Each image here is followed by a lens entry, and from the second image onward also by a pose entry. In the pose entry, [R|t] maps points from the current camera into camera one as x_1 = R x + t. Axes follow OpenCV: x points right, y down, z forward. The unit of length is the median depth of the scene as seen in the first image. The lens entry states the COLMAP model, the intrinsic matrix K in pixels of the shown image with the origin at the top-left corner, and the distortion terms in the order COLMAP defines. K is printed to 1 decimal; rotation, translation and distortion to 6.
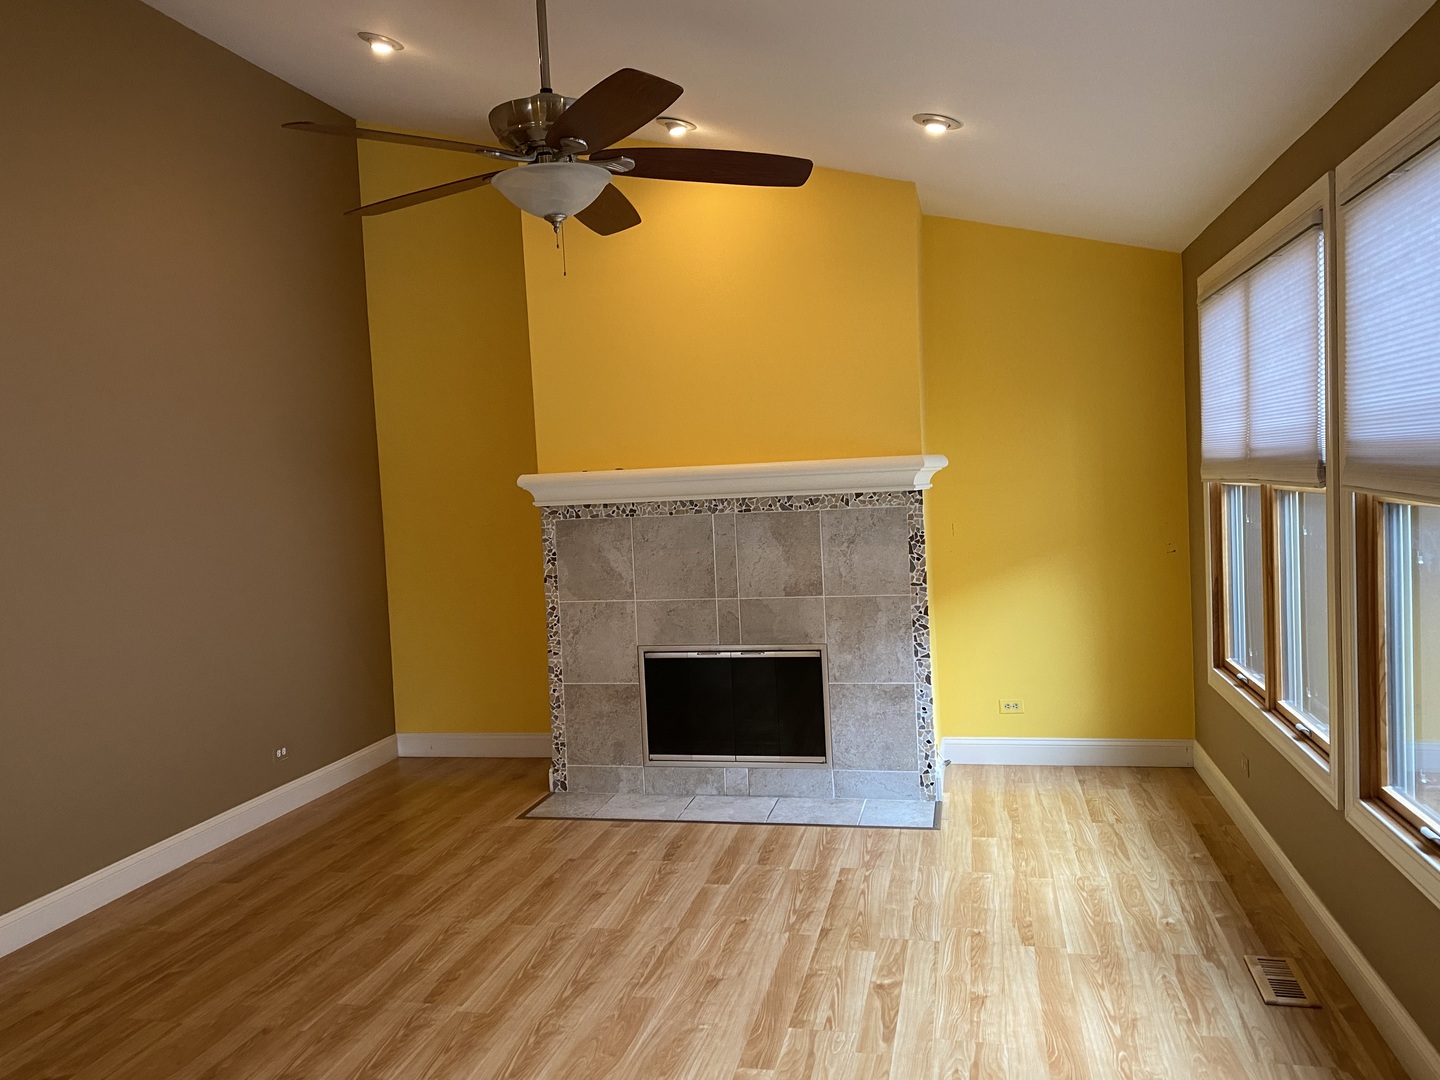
lens RADIAL K [[1084.1, 0, 739.6], [0, 1084.1, 530.2], [0, 0, 1]] dist [0.116757, -0.215861]
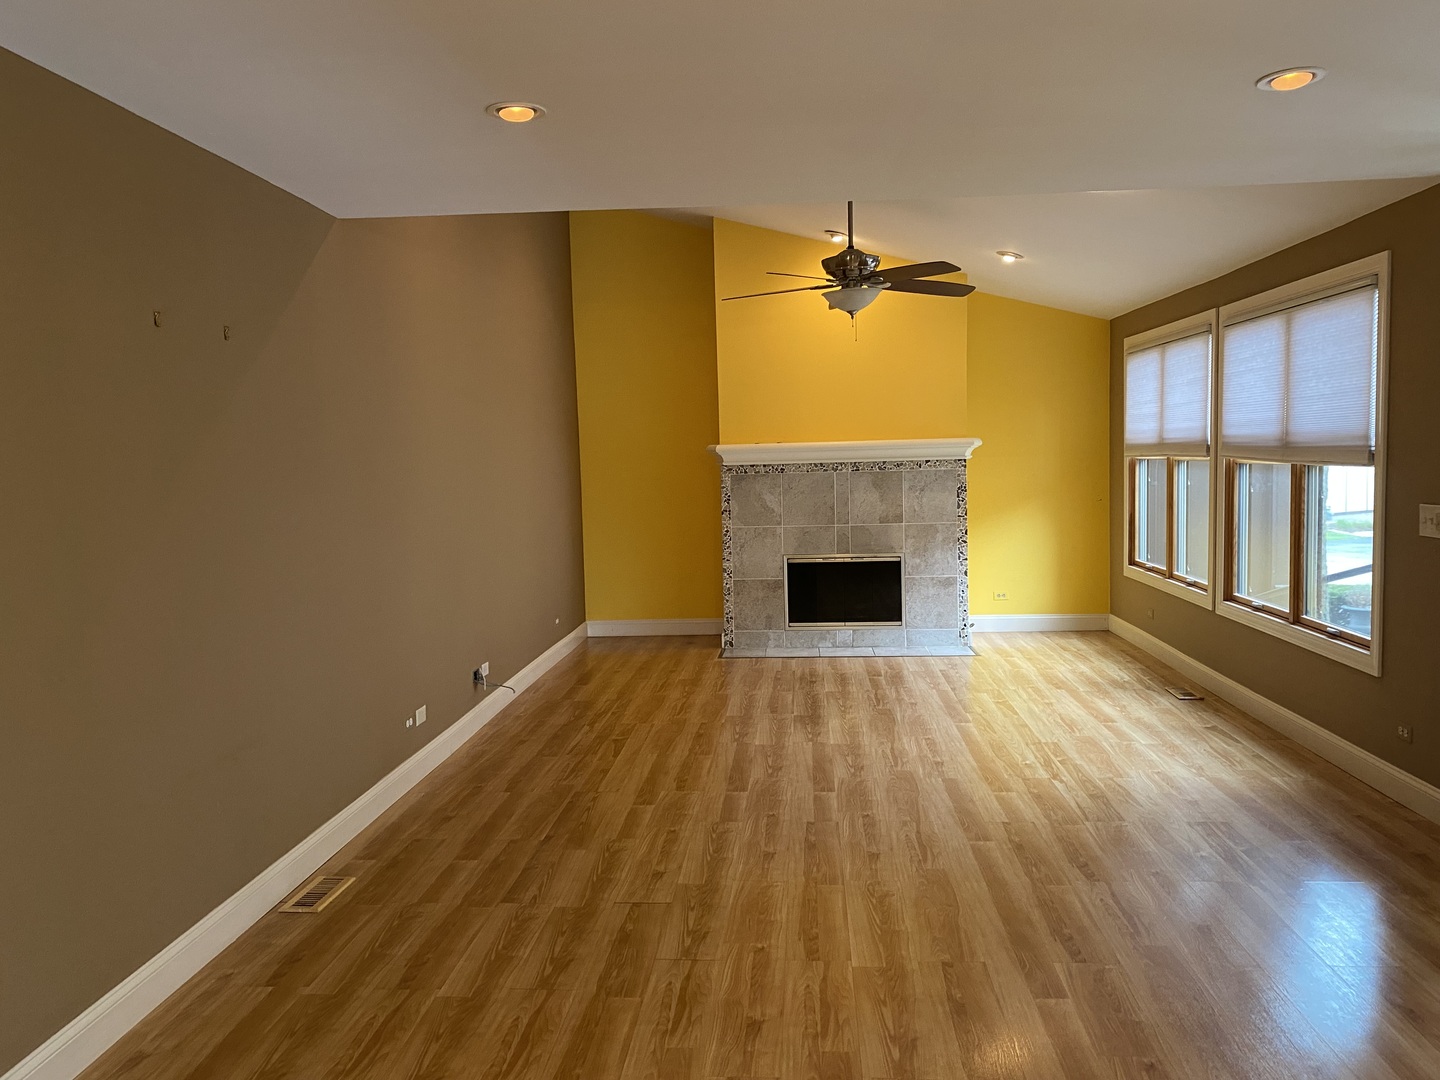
lens RADIAL K [[1111.6, 0, 741.3], [0, 1111.6, 544.0], [0, 0, 1]] dist [0.179937, -0.510097]
pose [[0.986091, 0.009400, 0.165939, -0.447352], [-0.013506, 0.999629, 0.023635, 0.056278], [-0.165656, -0.025547, 0.985853, -0.622698]]
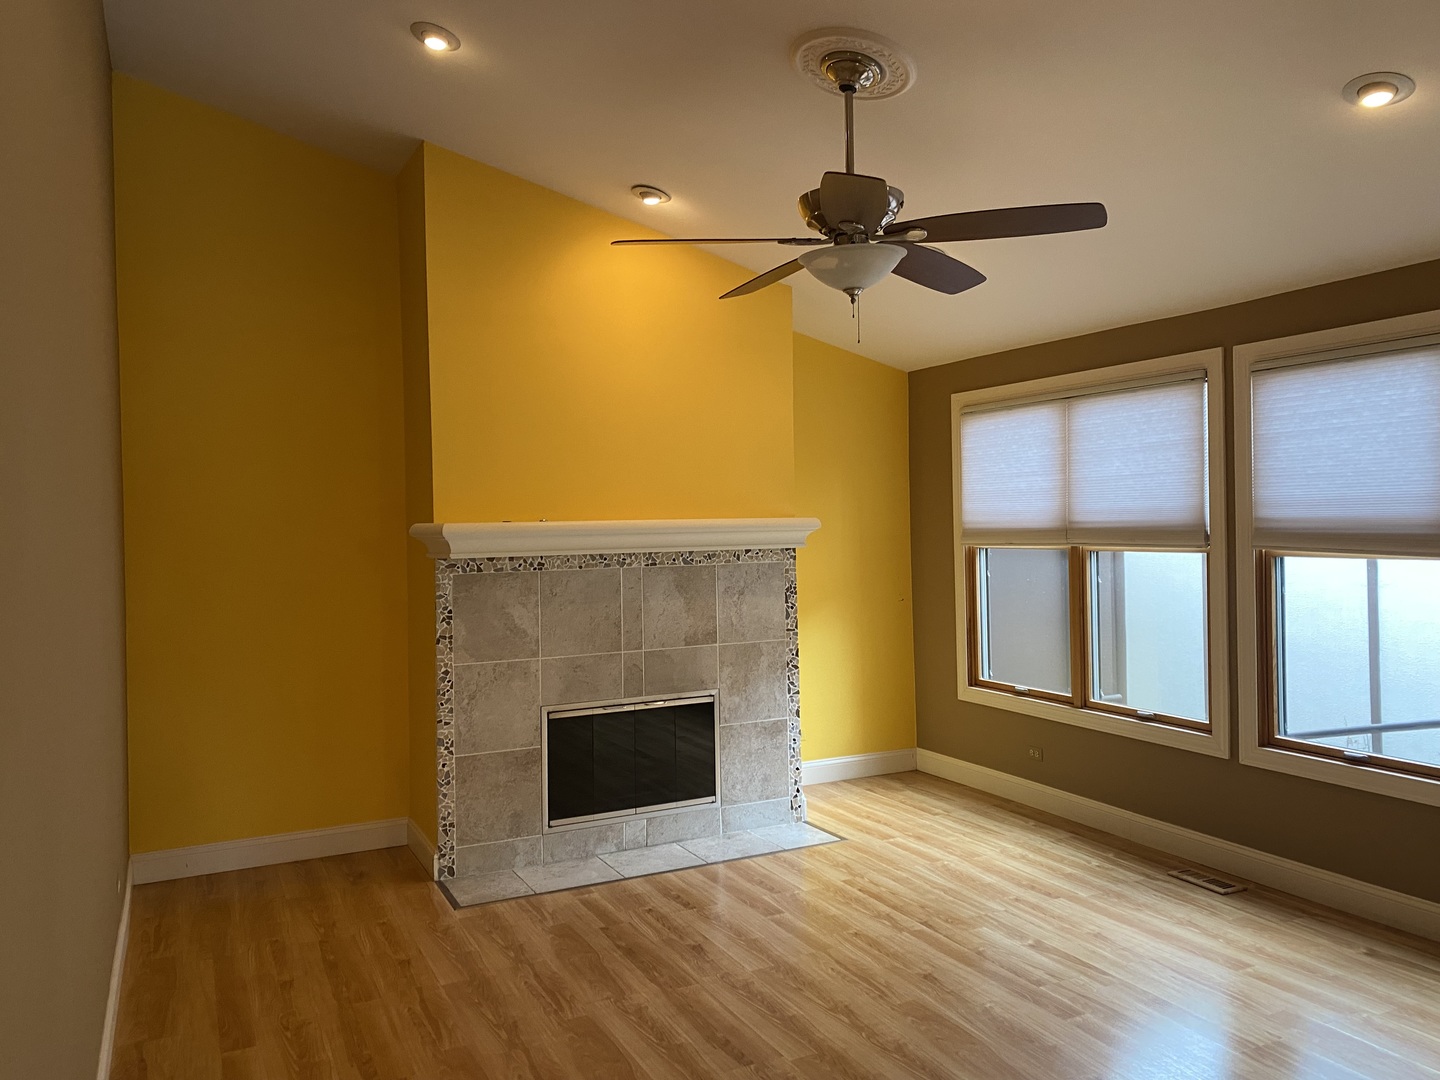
lens RADIAL K [[1077.2, 0, 725.4], [0, 1077.2, 518.5], [0, 0, 1]] dist [0.114611, -0.205335]
pose [[0.771846, 0.034942, 0.634848, -0.611683], [0.014586, 0.997253, -0.072622, 0.014234], [-0.635642, 0.065313, 0.769216, 0.161873]]
